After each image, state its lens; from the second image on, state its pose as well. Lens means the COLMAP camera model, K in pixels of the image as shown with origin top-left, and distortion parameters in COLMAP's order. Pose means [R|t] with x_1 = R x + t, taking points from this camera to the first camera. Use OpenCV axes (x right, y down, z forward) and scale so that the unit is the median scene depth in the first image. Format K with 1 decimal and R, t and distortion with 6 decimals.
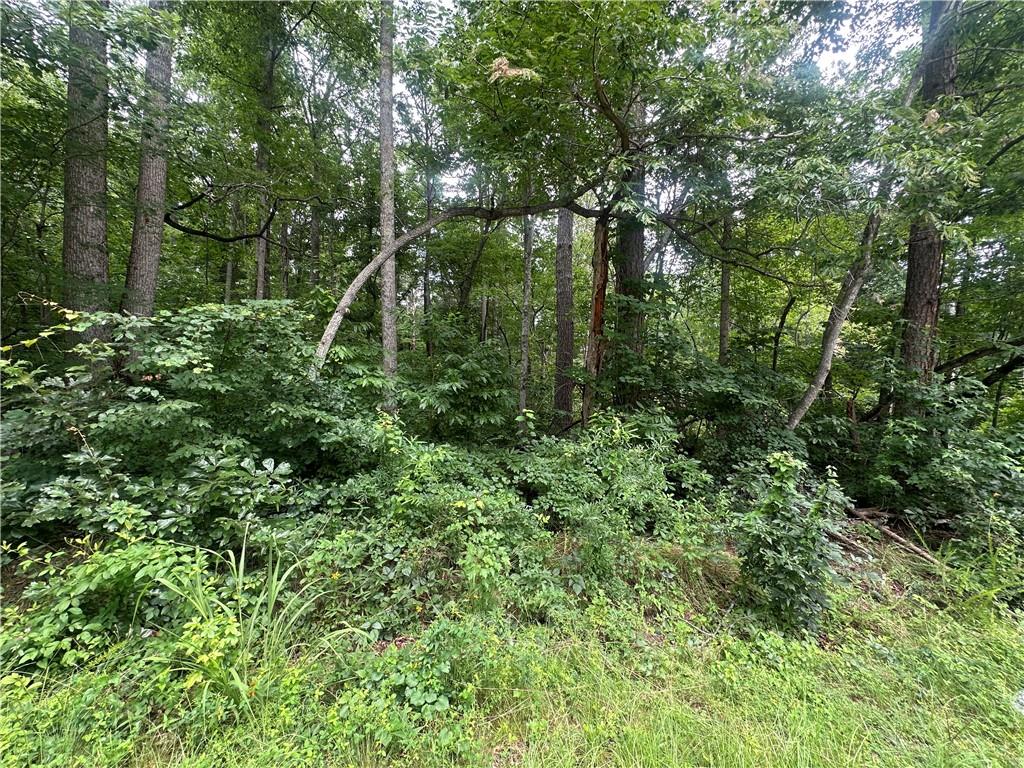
lens RADIAL K [[410.0, 0, 513.4], [0, 410.0, 386.7], [0, 0, 1]] dist [-0.001892, 0.000924]
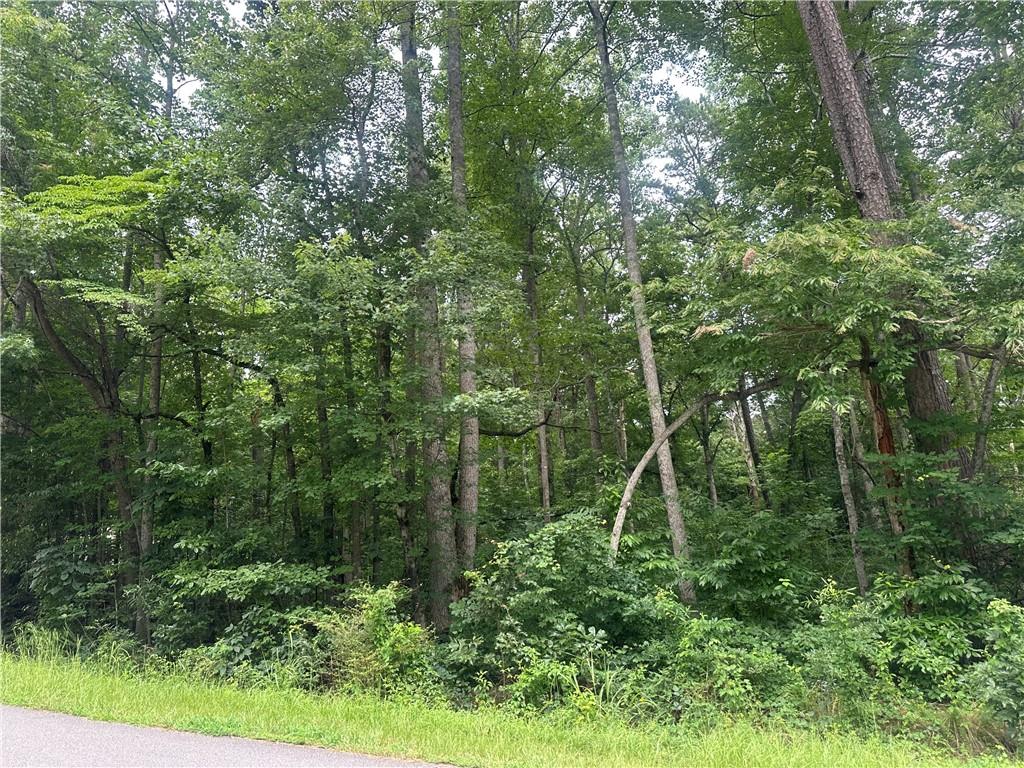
lens RADIAL K [[591.9, 0, 518.0], [0, 591.9, 380.7], [0, 0, 1]] dist [0.003552, 0.000053]
pose [[0.820452, -0.245432, -0.516354, 0.442214], [0.082769, 0.944643, -0.317489, -0.004640], [0.565692, 0.217747, 0.795348, -0.912965]]
